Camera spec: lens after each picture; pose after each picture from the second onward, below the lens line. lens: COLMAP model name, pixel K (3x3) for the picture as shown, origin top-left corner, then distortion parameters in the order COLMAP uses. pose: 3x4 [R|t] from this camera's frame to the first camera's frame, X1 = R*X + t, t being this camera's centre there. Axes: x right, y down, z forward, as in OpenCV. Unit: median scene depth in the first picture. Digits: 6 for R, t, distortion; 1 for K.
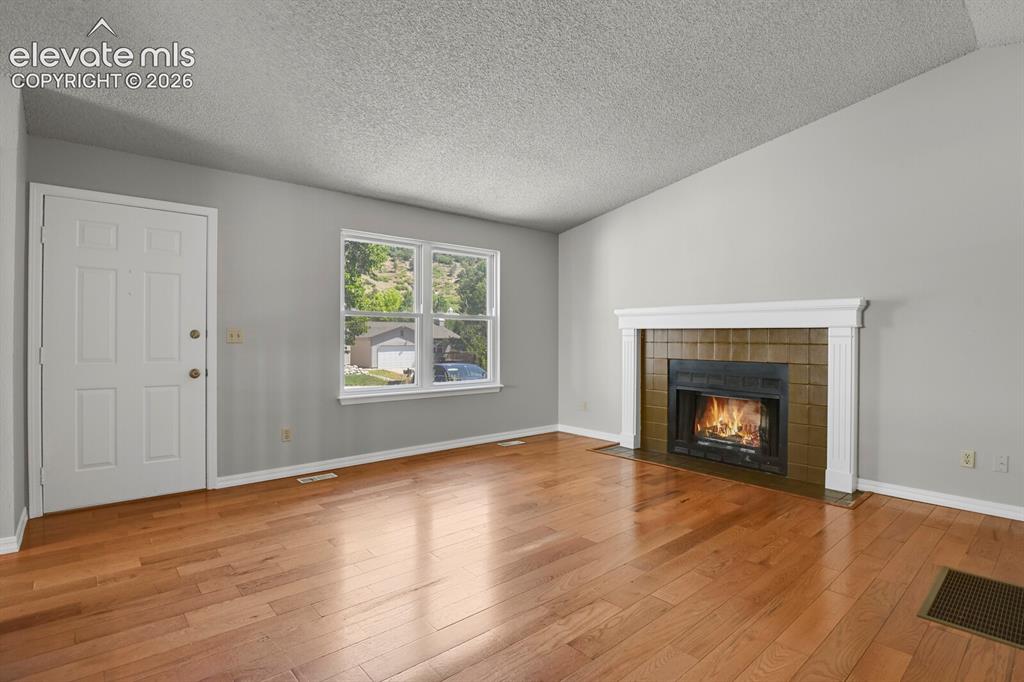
lens RADIAL K [[502.1, 0, 517.0], [0, 502.1, 338.9], [0, 0, 1]] dist [-0.016454, -0.006005]
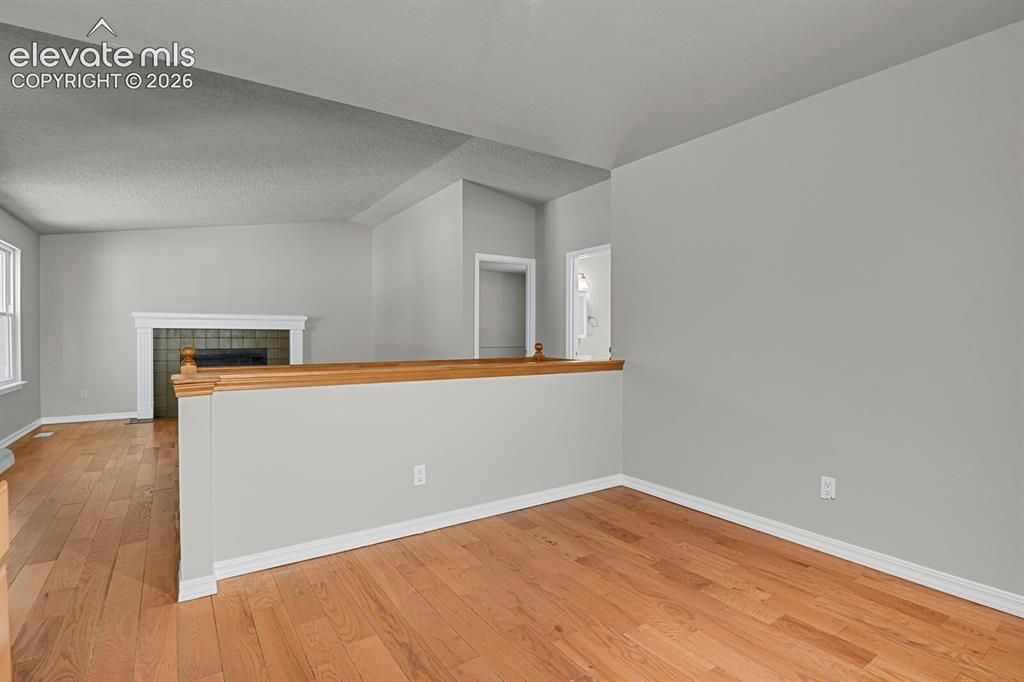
lens RADIAL K [[502.1, 0, 519.1], [0, 502.1, 335.4], [0, 0, 1]] dist [-0.016454, -0.006005]
pose [[0.110196, -0.003150, 0.993905, -1.267274], [0.002561, 0.999993, 0.002886, -0.002989], [-0.993907, 0.002227, 0.110204, -0.149368]]
